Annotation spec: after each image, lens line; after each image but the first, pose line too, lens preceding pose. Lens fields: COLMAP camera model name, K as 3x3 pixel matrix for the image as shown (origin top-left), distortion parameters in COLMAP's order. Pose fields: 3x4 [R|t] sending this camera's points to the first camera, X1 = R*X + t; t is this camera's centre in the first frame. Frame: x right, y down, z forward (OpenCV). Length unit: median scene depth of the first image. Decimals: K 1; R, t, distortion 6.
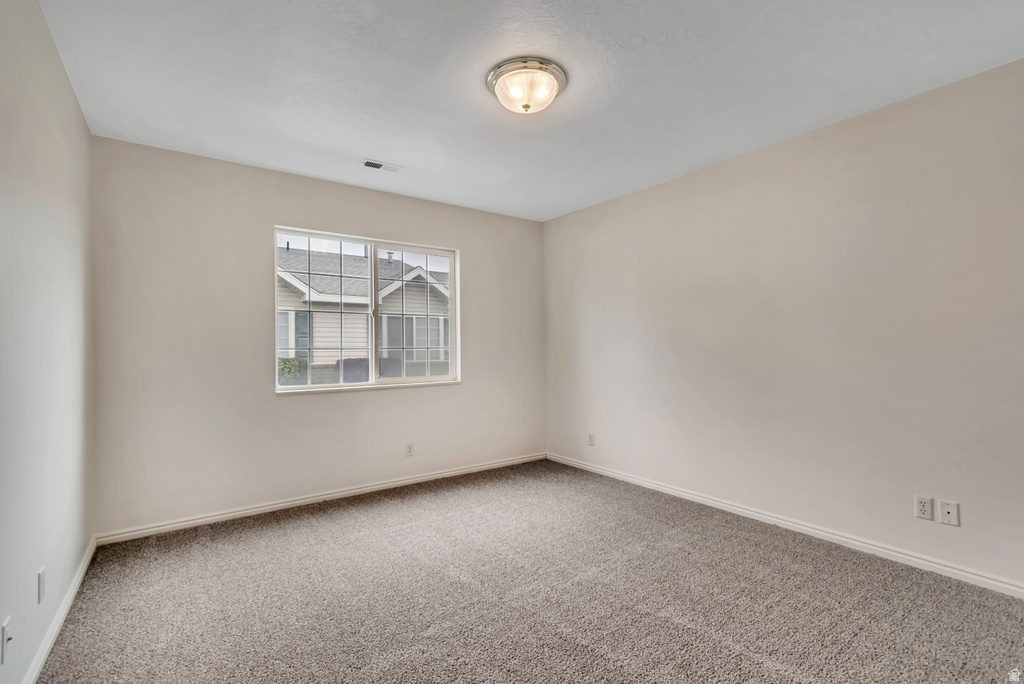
lens RADIAL K [[459.9, 0, 514.1], [0, 459.9, 339.2], [0, 0, 1]] dist [0.000808, -0.000335]
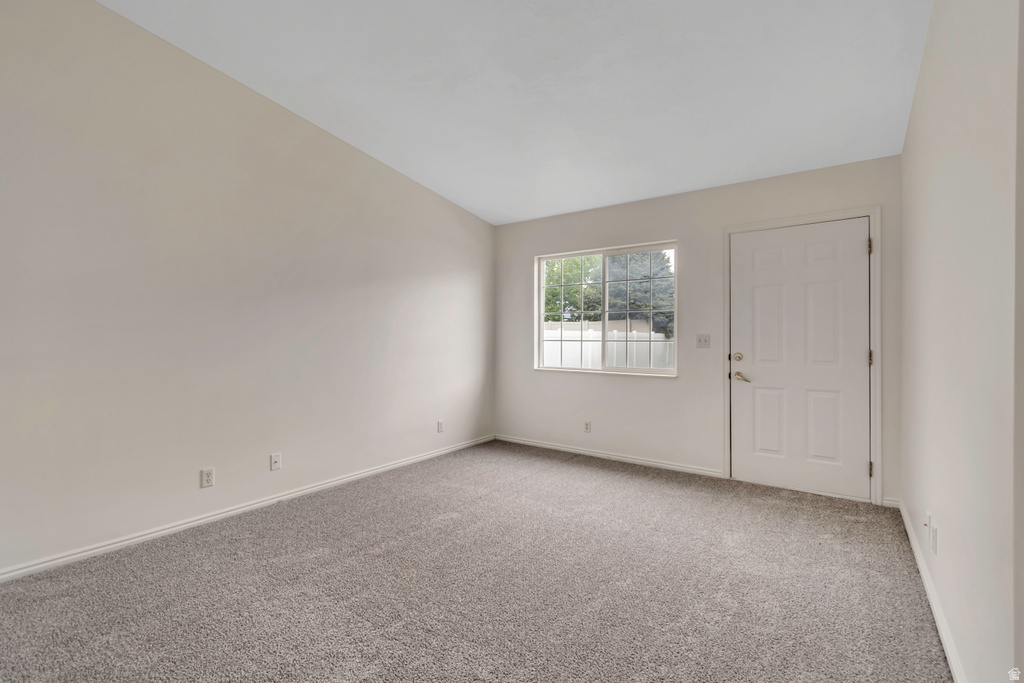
lens RADIAL K [[456.9, 0, 513.7], [0, 456.9, 336.7], [0, 0, 1]] dist [-0.000125, 0.000012]
pose [[0.303270, 0.012434, -0.952824, 0.514108], [0.011399, 0.999796, 0.016675, -0.007845], [0.952836, -0.015919, 0.303066, 0.289322]]
